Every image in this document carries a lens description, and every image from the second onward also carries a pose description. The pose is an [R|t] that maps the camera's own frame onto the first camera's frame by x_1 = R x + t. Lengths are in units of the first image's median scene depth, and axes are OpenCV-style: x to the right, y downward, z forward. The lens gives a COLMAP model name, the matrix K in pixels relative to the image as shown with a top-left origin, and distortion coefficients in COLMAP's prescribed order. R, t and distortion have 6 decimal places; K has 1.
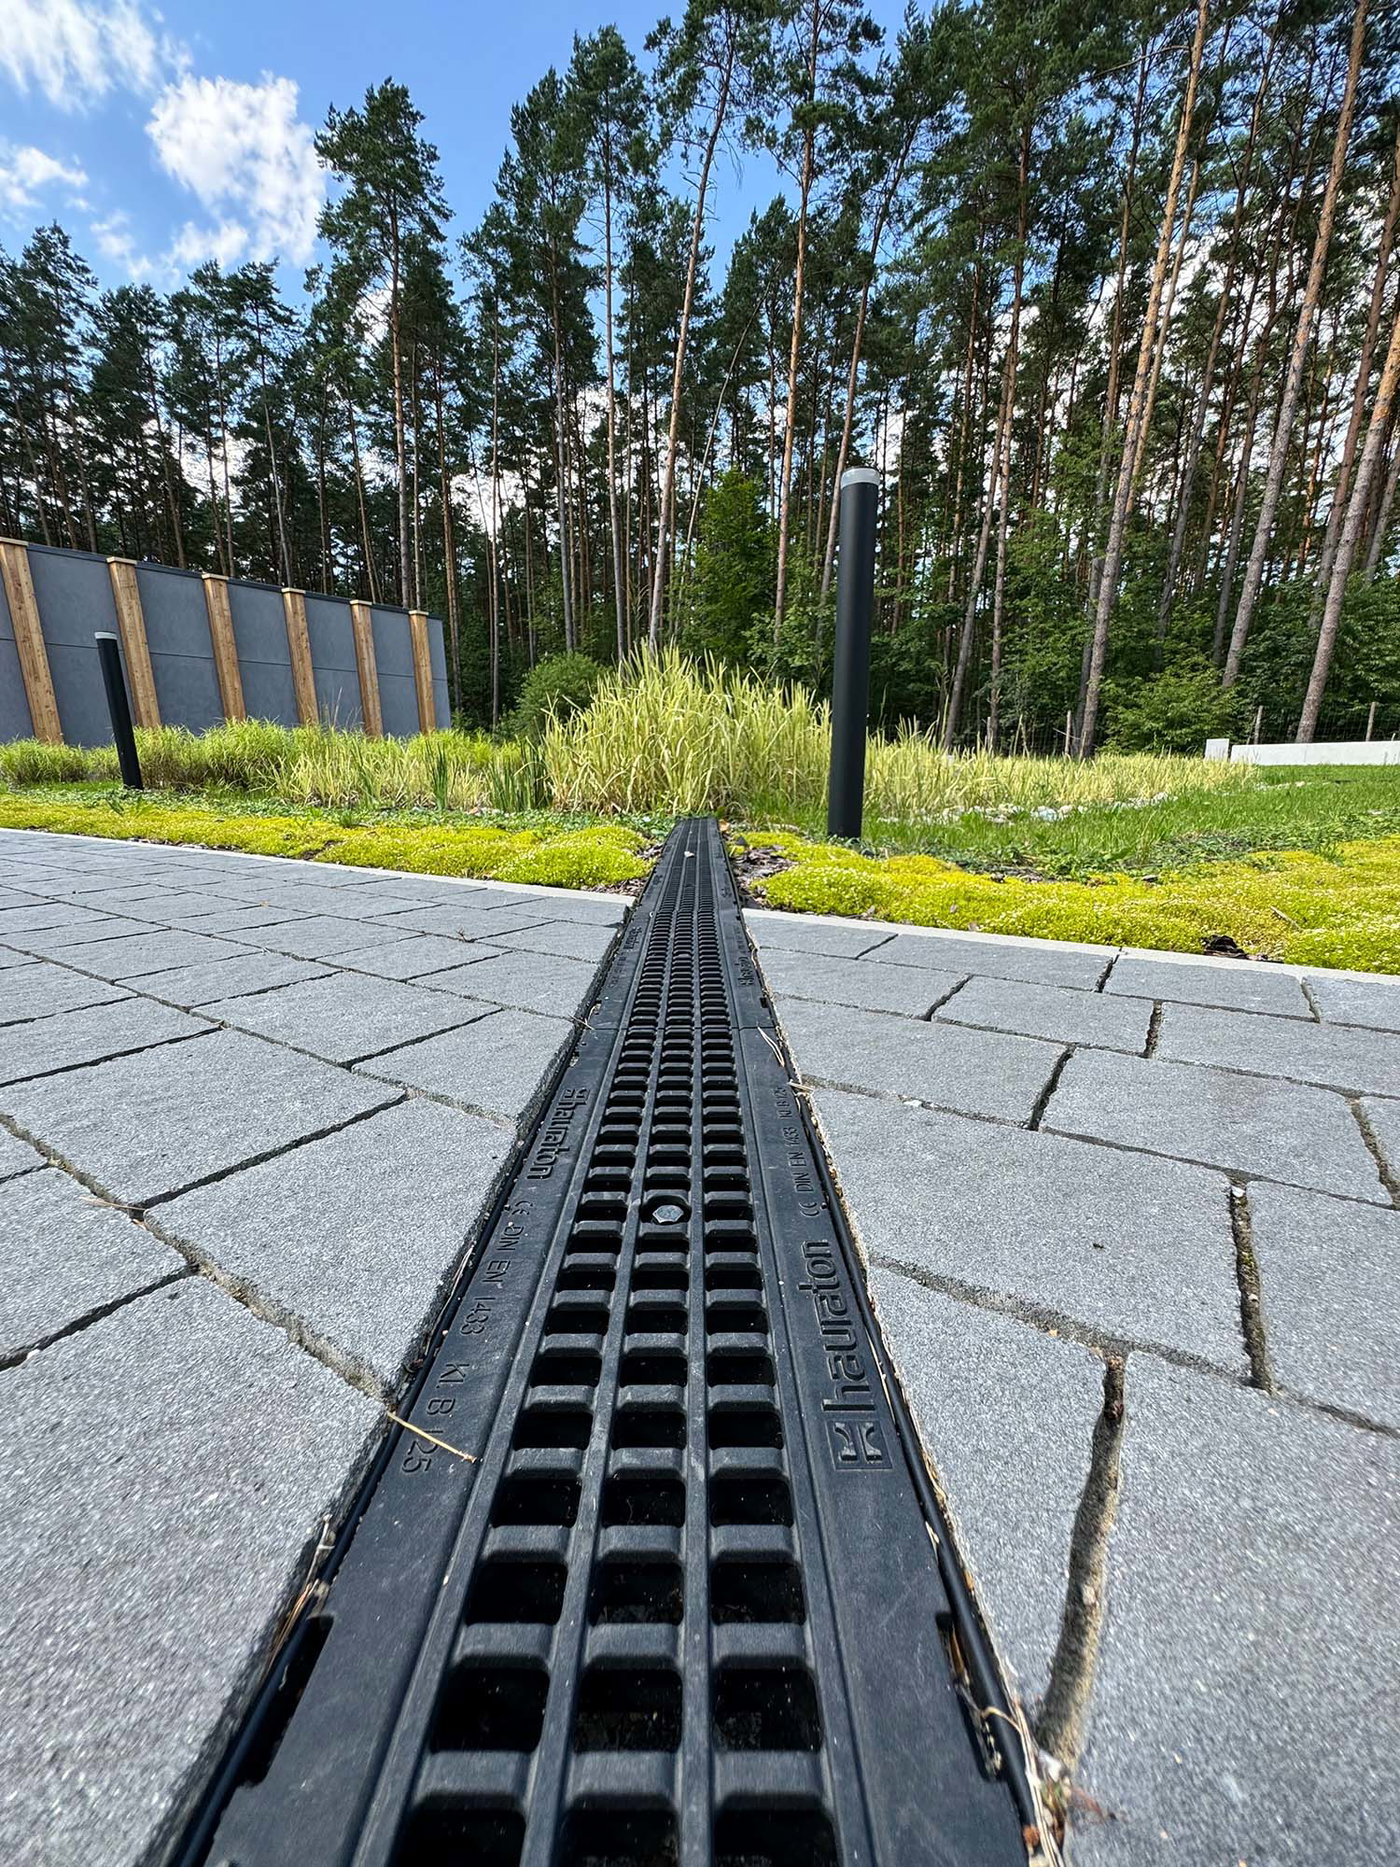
lens RADIAL K [[745.9, 0, 689.8], [0, 745.9, 946.6], [0, 0, 1]] dist [-0.001543, -0.000212]
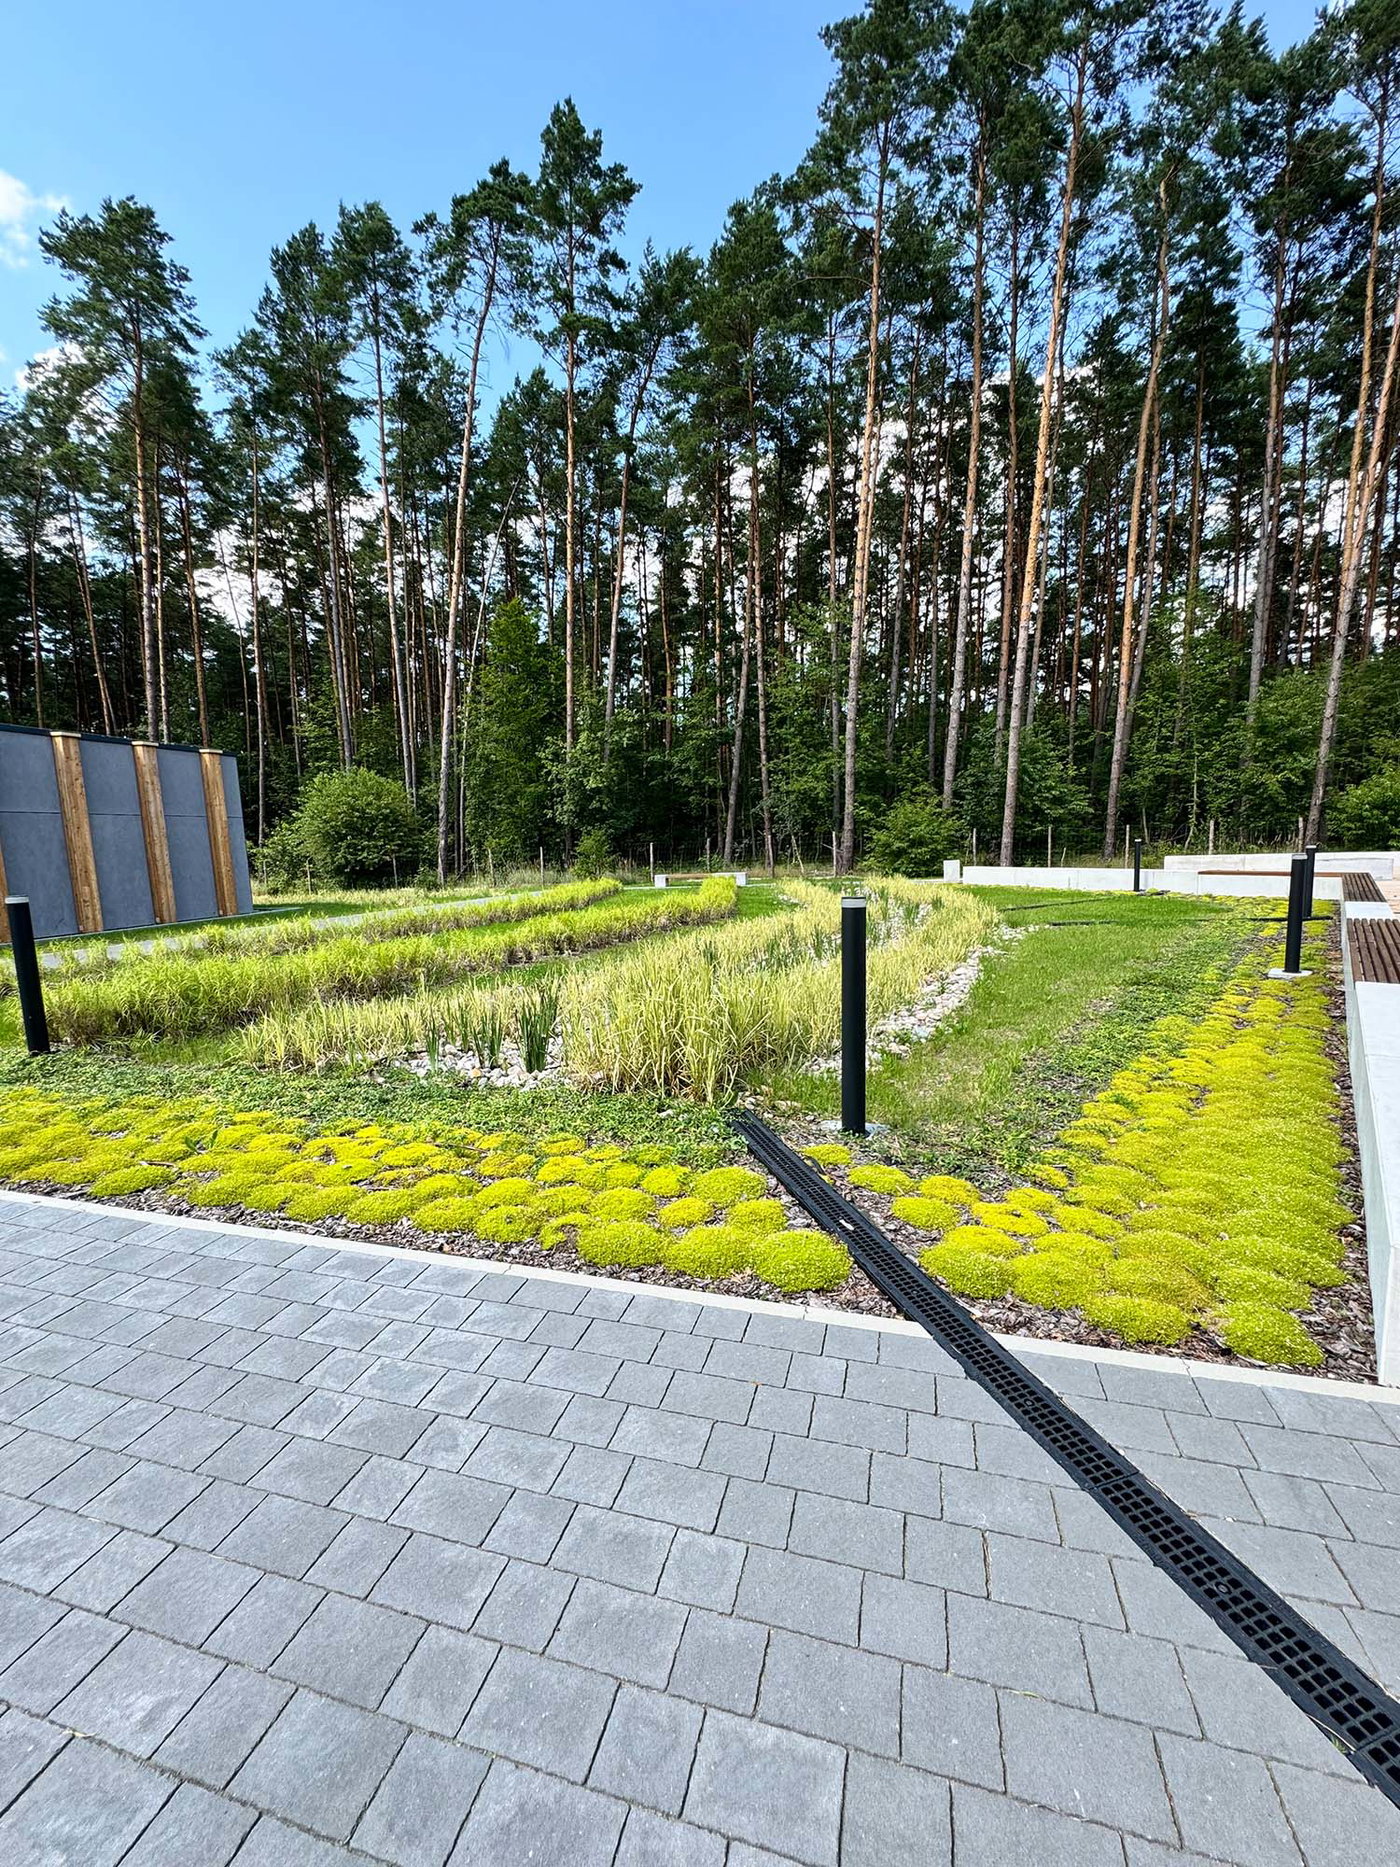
lens RADIAL K [[748.2, 0, 695.8], [0, 748.2, 951.5], [0, 0, 1]] dist [0.001265, 0.000594]
pose [[0.956212, -0.054358, 0.287581, -0.025941], [0.086235, 0.991308, -0.099358, -0.020181], [-0.279681, 0.119807, 0.952589, -0.017642]]
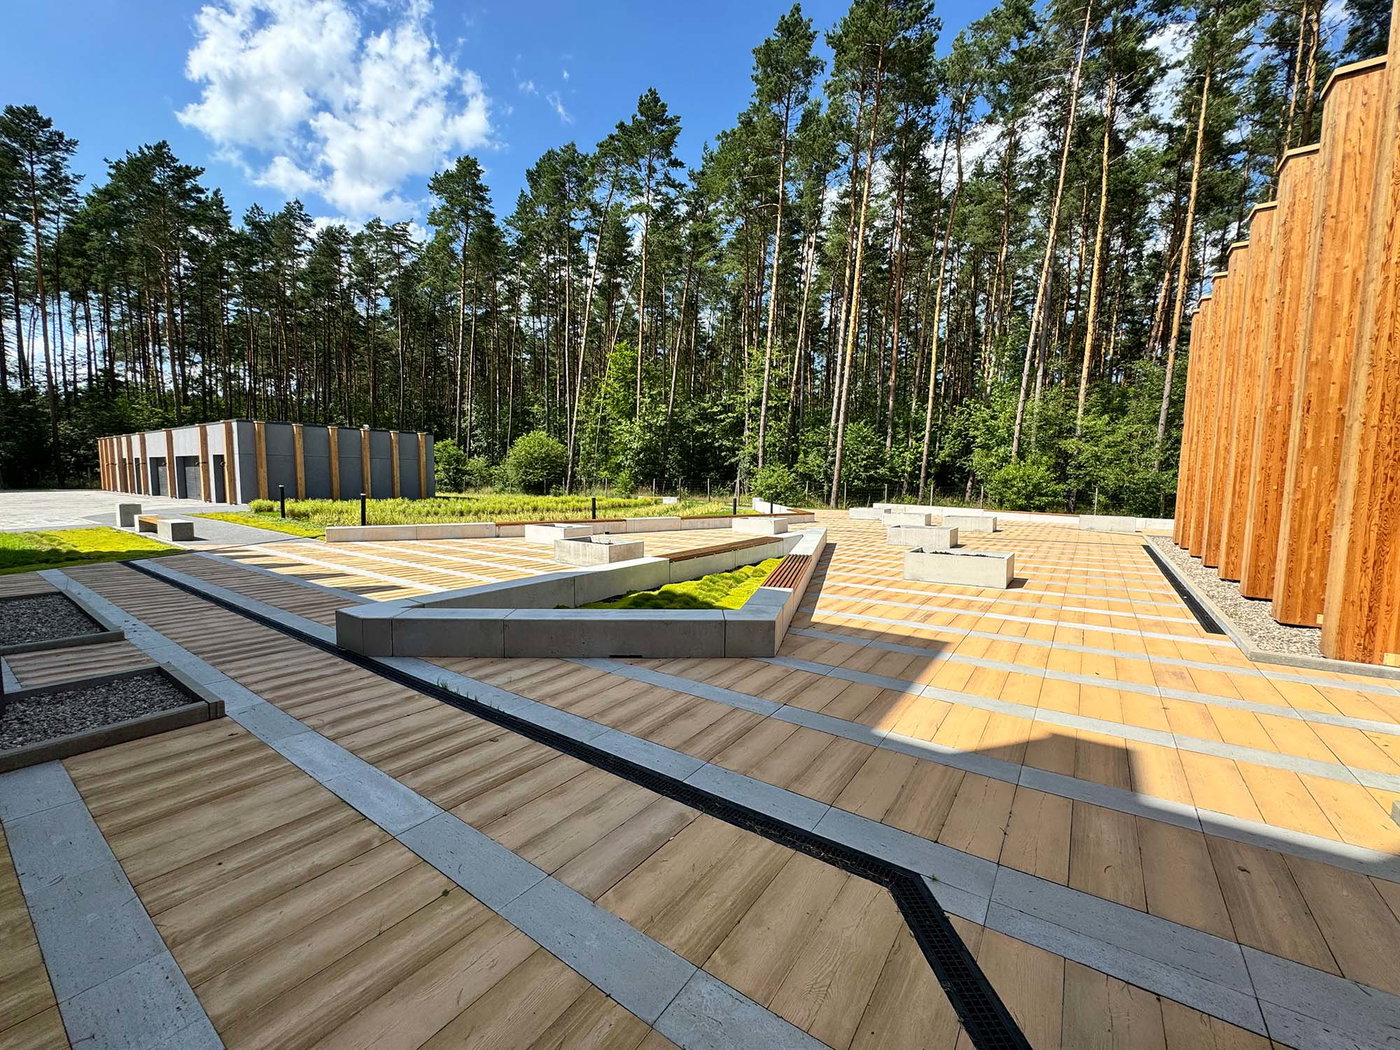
lens RADIAL K [[559.4, 0, 699.4], [0, 559.4, 546.5], [0, 0, 1]] dist [-0.001543, -0.000212]
pose [[0.999173, 0.036069, -0.018783, 0.222920], [-0.038123, 0.991566, -0.123866, 0.036671], [0.014157, 0.124480, 0.992121, -0.279224]]
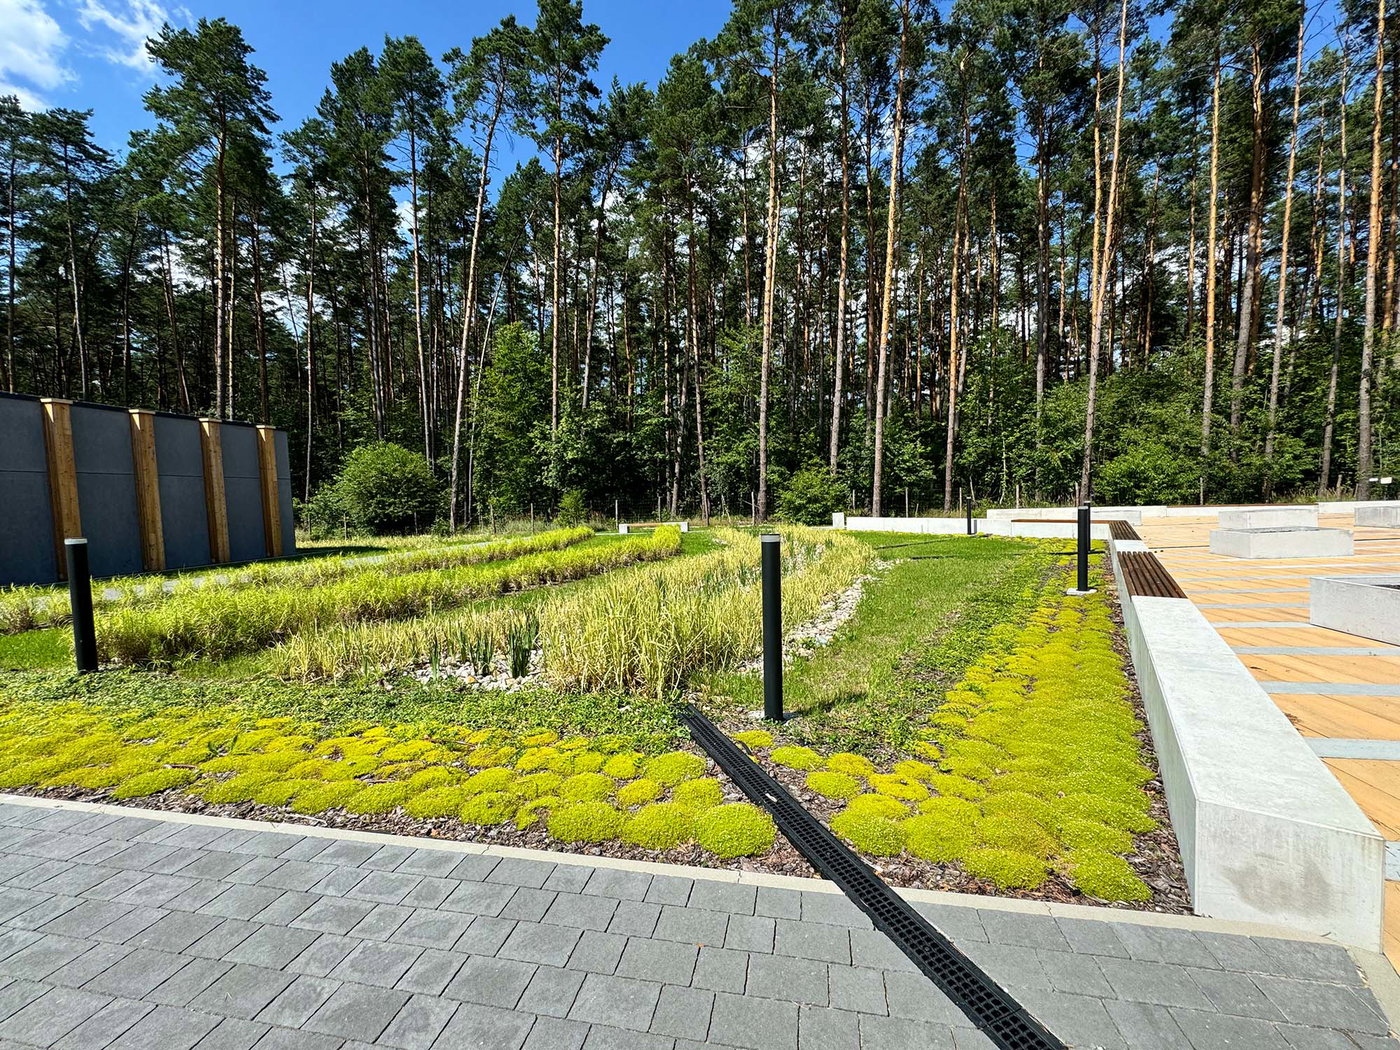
lens RADIAL K [[561.1, 0, 697.6], [0, 561.1, 540.1], [0, 0, 1]] dist [0.001265, 0.000594]
pose [[0.928407, -0.036787, 0.369739, -0.024710], [0.104587, 0.980726, -0.165039, -0.019915], [-0.356542, 0.191893, 0.914360, -0.014487]]
